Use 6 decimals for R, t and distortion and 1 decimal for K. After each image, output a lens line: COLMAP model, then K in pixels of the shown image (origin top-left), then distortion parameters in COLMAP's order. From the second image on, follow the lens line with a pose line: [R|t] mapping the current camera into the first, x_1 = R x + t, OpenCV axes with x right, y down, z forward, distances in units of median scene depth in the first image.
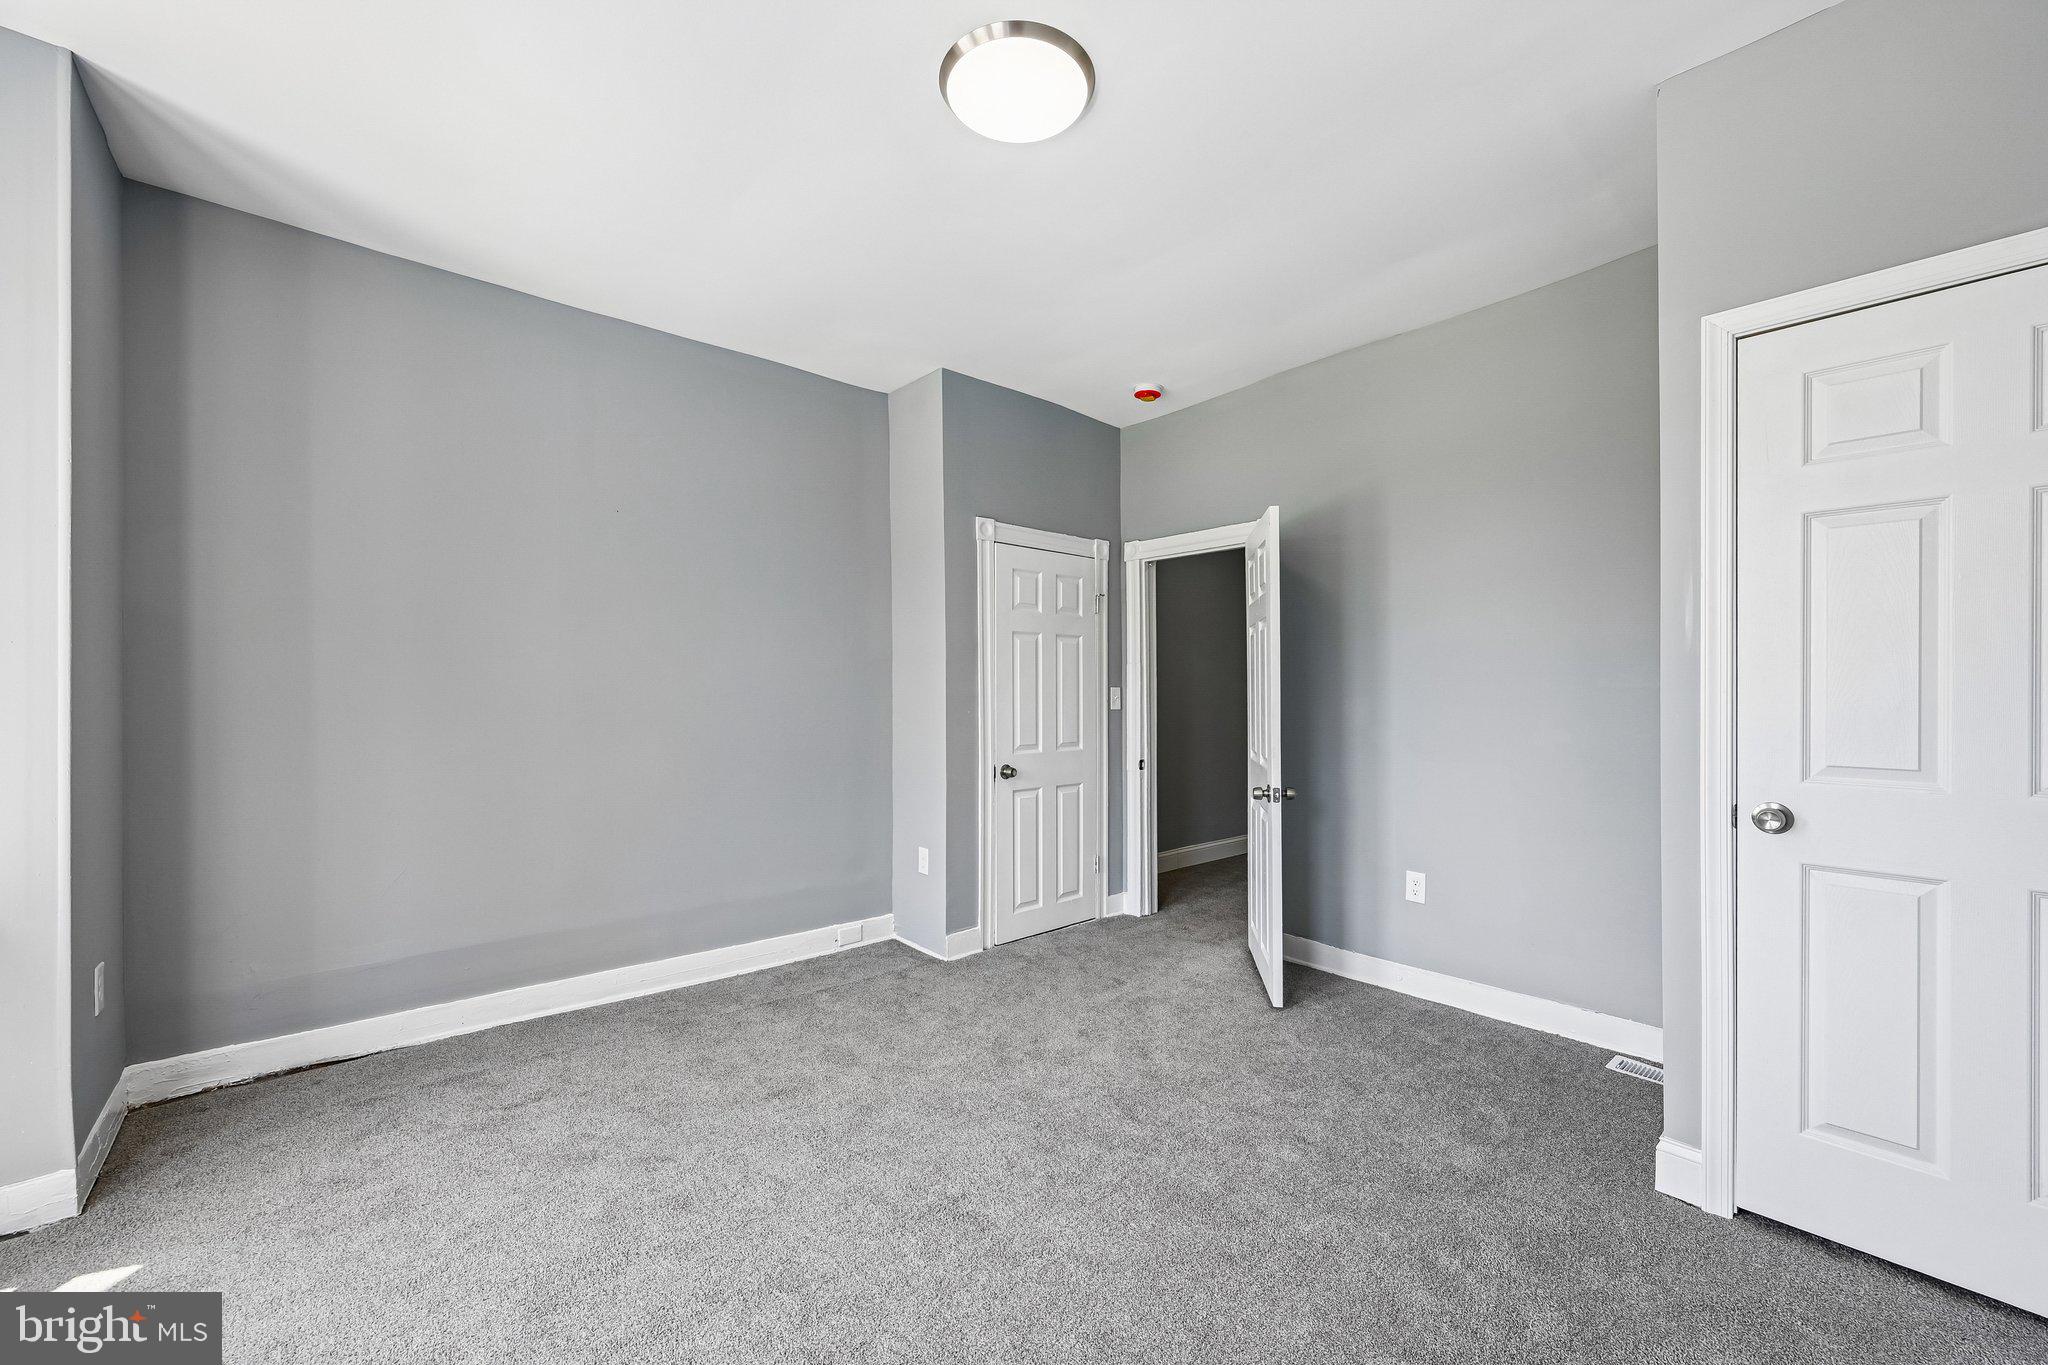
lens RADIAL K [[819.6, 0, 1037.1], [0, 819.6, 691.4], [0, 0, 1]] dist [-0.000452, -0.000522]
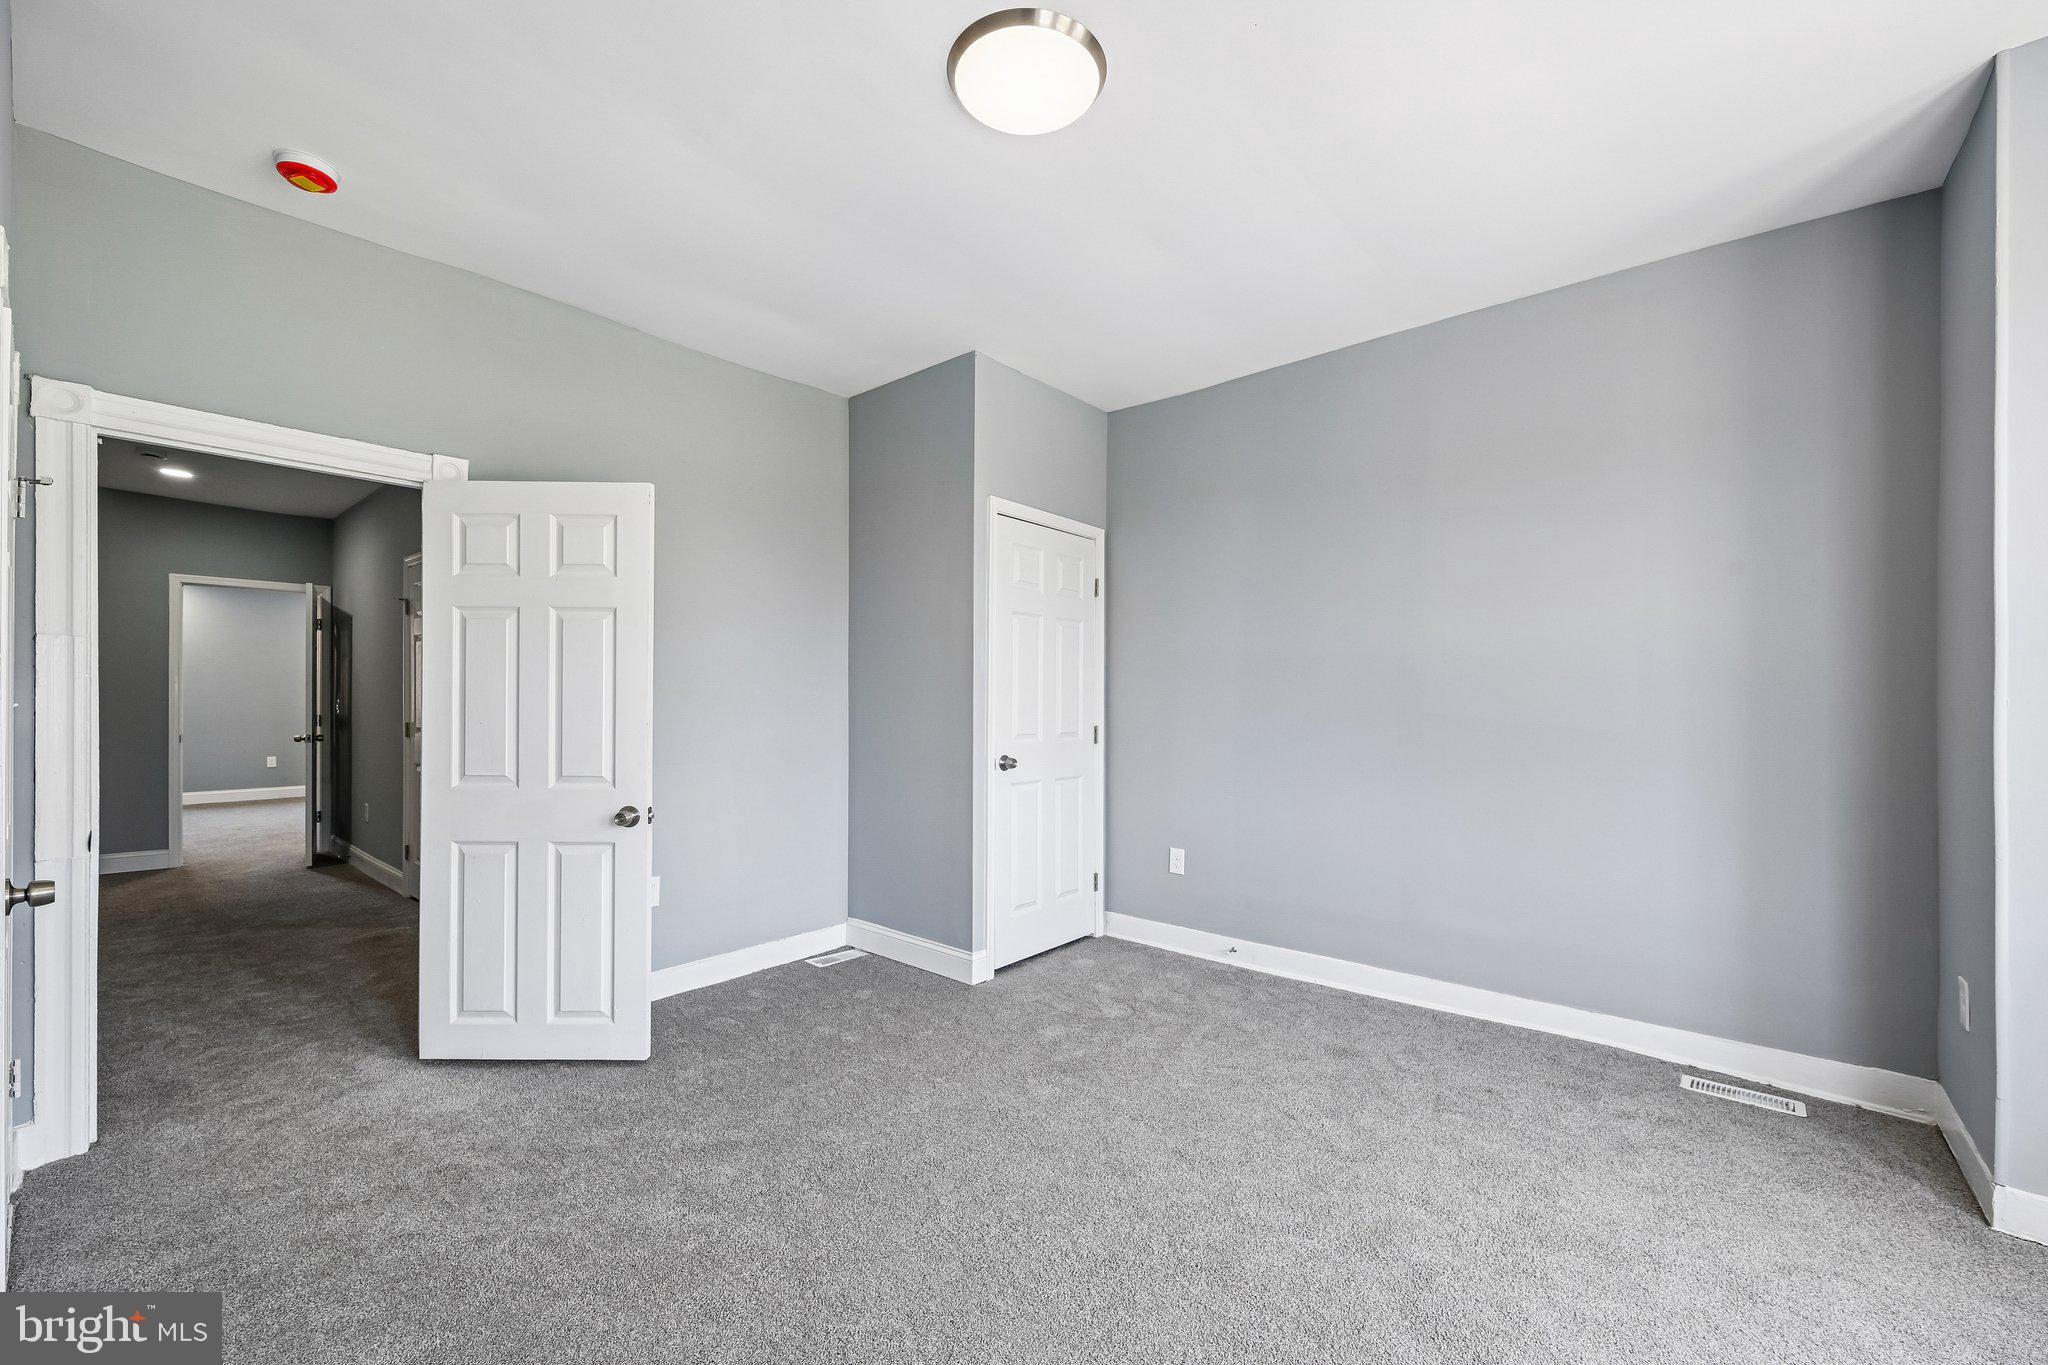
lens RADIAL K [[819.6, 0, 1025.0], [0, 819.6, 687.3], [0, 0, 1]] dist [-0.000452, -0.000522]
pose [[-0.137125, 0.007595, 0.990525, -0.734155], [-0.006633, 0.999941, -0.008586, -0.007070], [-0.990532, -0.007748, -0.137066, 0.845394]]
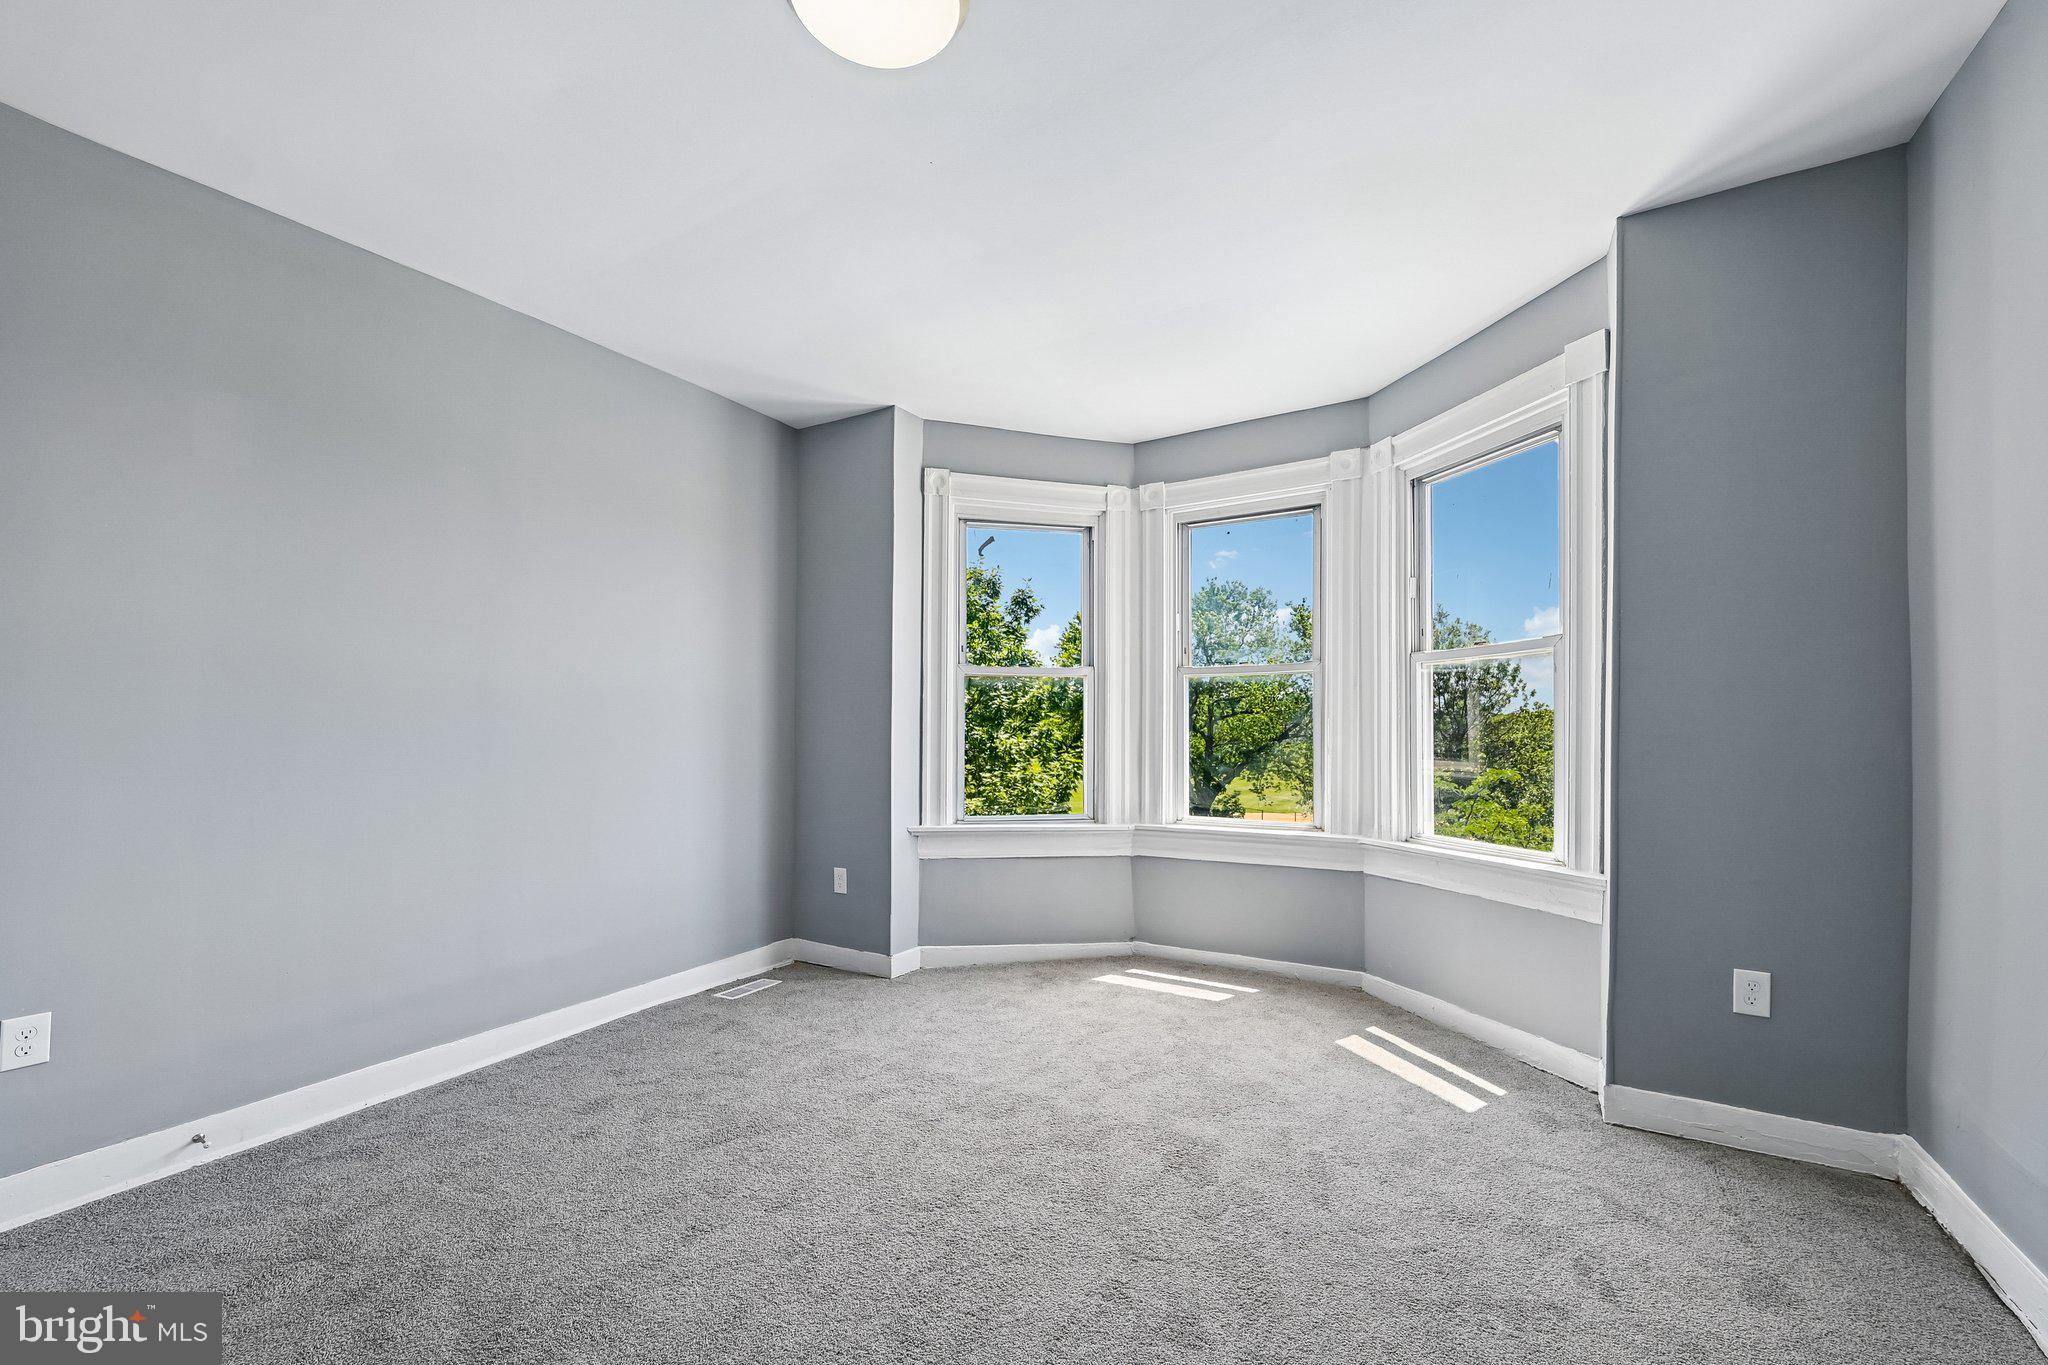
lens RADIAL K [[819.6, 0, 1035.4], [0, 819.6, 719.4], [0, 0, 1]] dist [-0.000452, -0.000522]
pose [[-0.949830, 0.000068, -0.312767, 0.061179], [0.003454, 0.999941, -0.010272, 0.009221], [0.312748, -0.010837, -0.949774, 1.368879]]
